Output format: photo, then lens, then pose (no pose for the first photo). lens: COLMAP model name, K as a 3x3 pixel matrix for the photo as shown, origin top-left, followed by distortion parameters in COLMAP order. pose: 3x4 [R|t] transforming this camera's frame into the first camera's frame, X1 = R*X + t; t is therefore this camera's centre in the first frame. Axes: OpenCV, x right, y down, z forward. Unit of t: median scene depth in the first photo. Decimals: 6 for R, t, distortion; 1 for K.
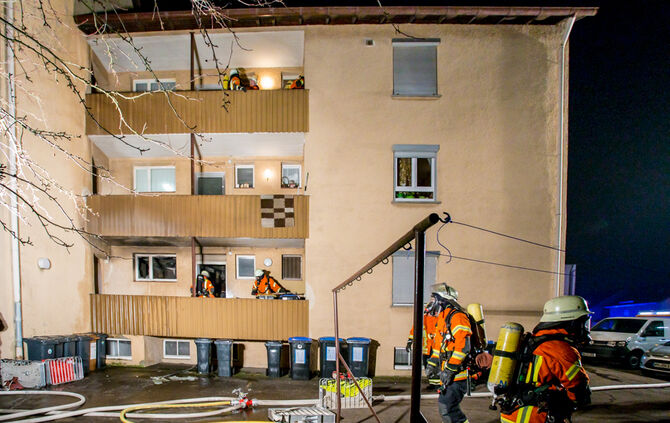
lens RADIAL K [[360.0, 0, 333.6], [0, 360.0, 340.5], [0, 0, 1]] dist [-0.031215, 0.000450]
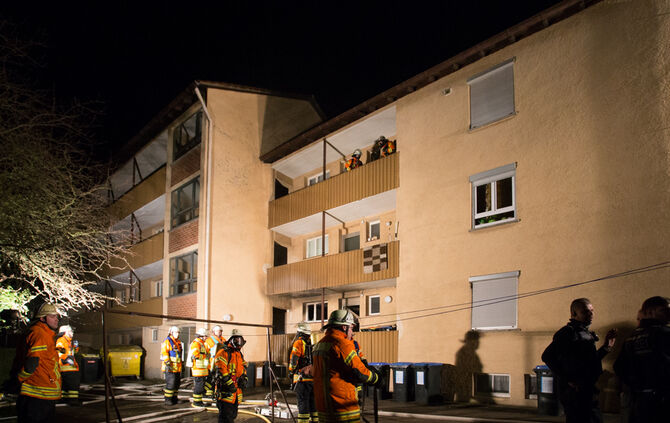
lens RADIAL K [[360.0, 0, 333.6], [0, 360.0, 340.5], [0, 0, 1]] dist [-0.031215, 0.000450]
pose [[0.799000, -0.042425, -0.599832, 0.444670], [-0.009717, 0.996467, -0.083422, 0.015638], [0.601252, 0.072483, 0.795765, -0.024802]]
